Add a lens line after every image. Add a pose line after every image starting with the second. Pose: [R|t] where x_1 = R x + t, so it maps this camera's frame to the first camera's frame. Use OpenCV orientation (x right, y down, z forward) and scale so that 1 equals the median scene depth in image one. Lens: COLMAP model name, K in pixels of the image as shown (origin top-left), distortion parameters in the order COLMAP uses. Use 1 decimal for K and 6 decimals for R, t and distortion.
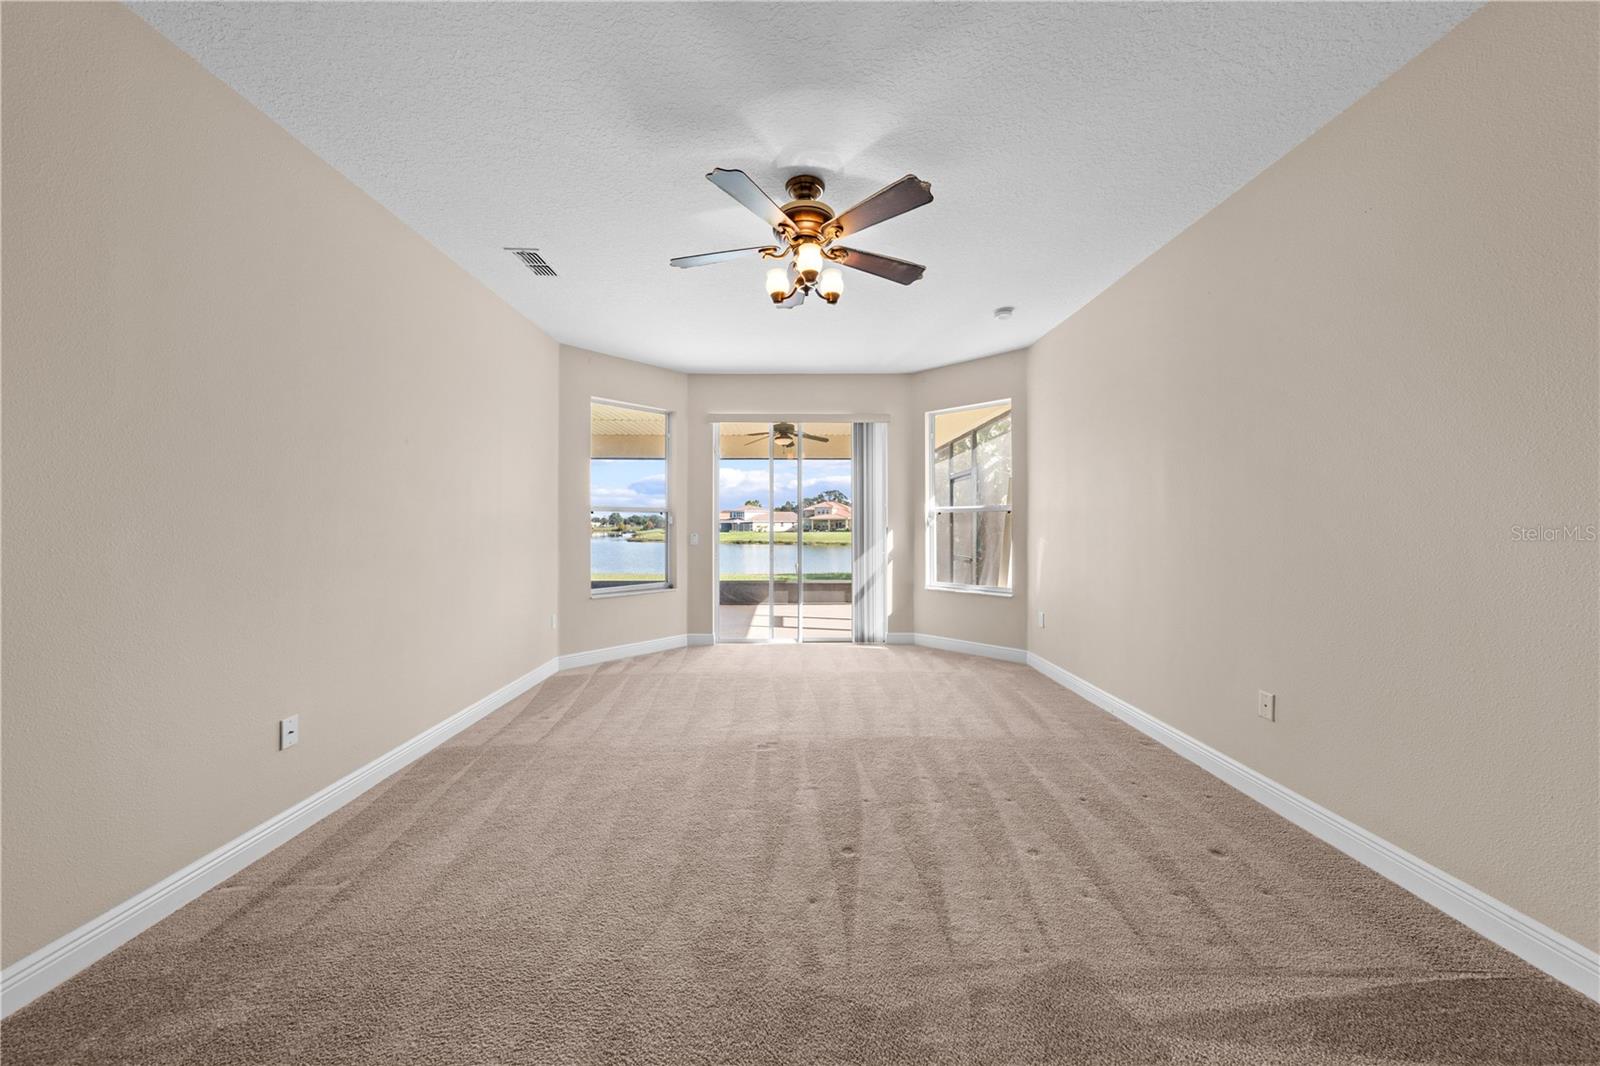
lens RADIAL K [[539.7, 0, 813.5], [0, 539.7, 522.1], [0, 0, 1]] dist [-0.004047, 0.000385]
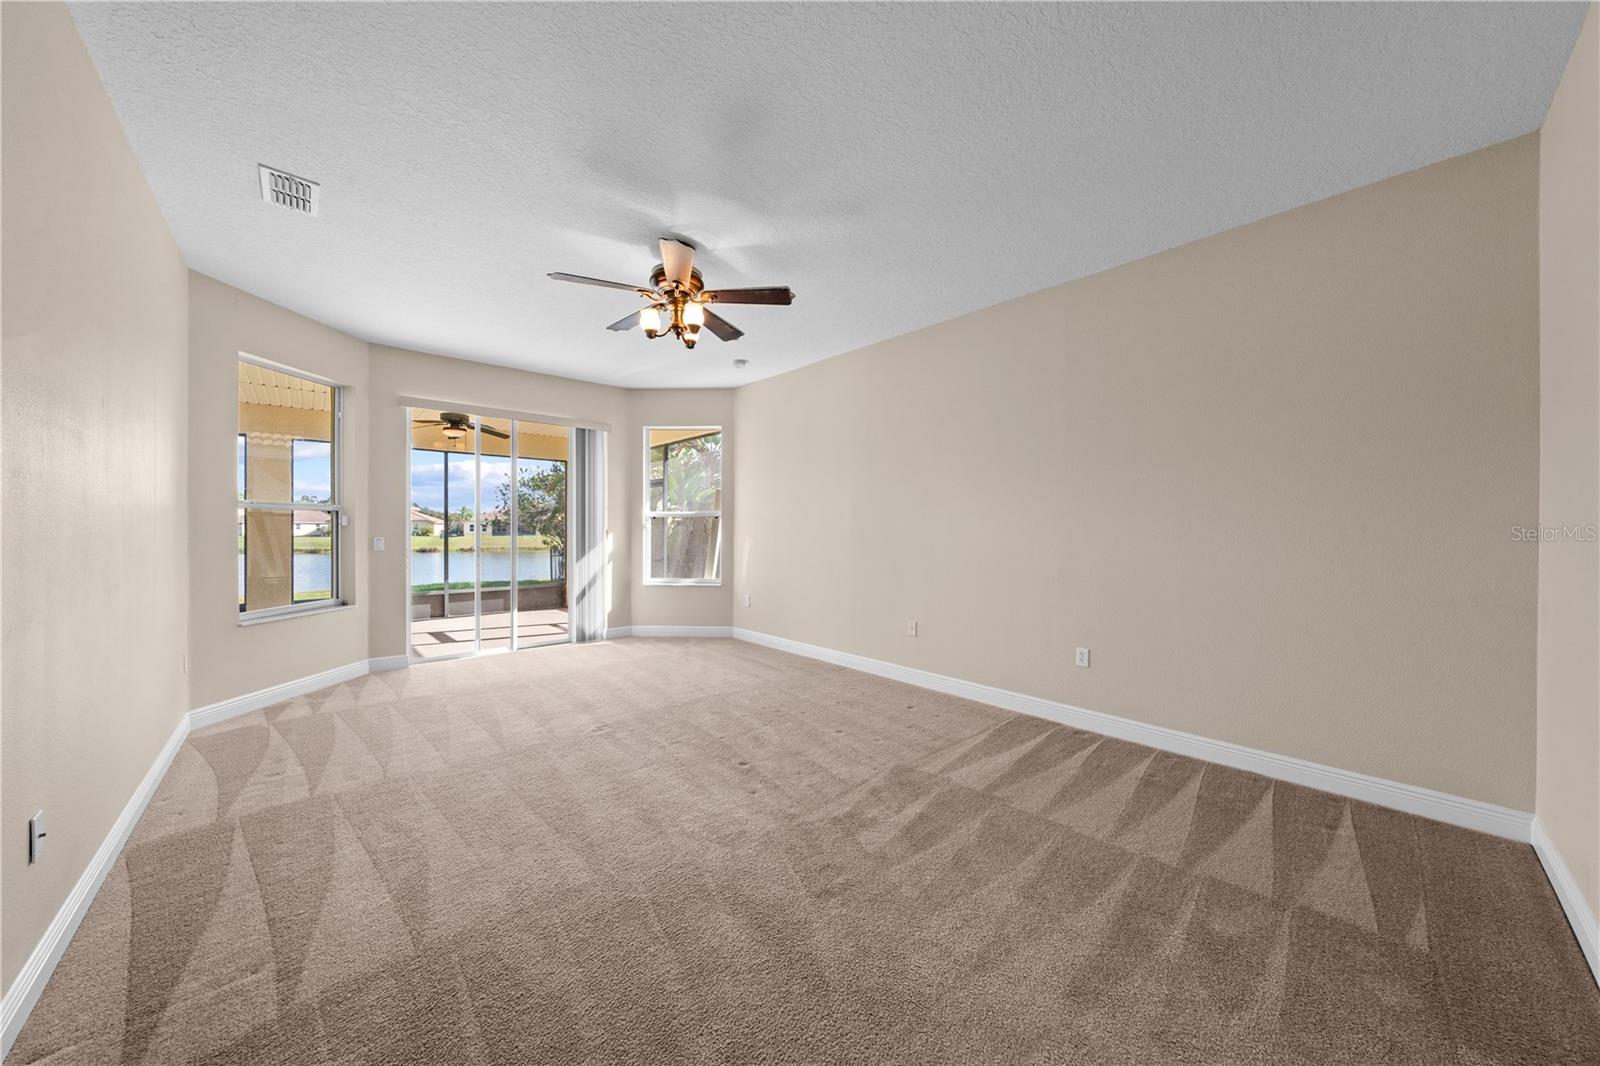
lens RADIAL K [[539.7, 0, 789.5], [0, 539.7, 534.5], [0, 0, 1]] dist [-0.004047, 0.000385]
pose [[0.757949, -0.004368, 0.652299, -0.440634], [-0.006145, 0.999885, 0.013835, 0.002052], [-0.652284, -0.014494, 0.757836, -0.065305]]
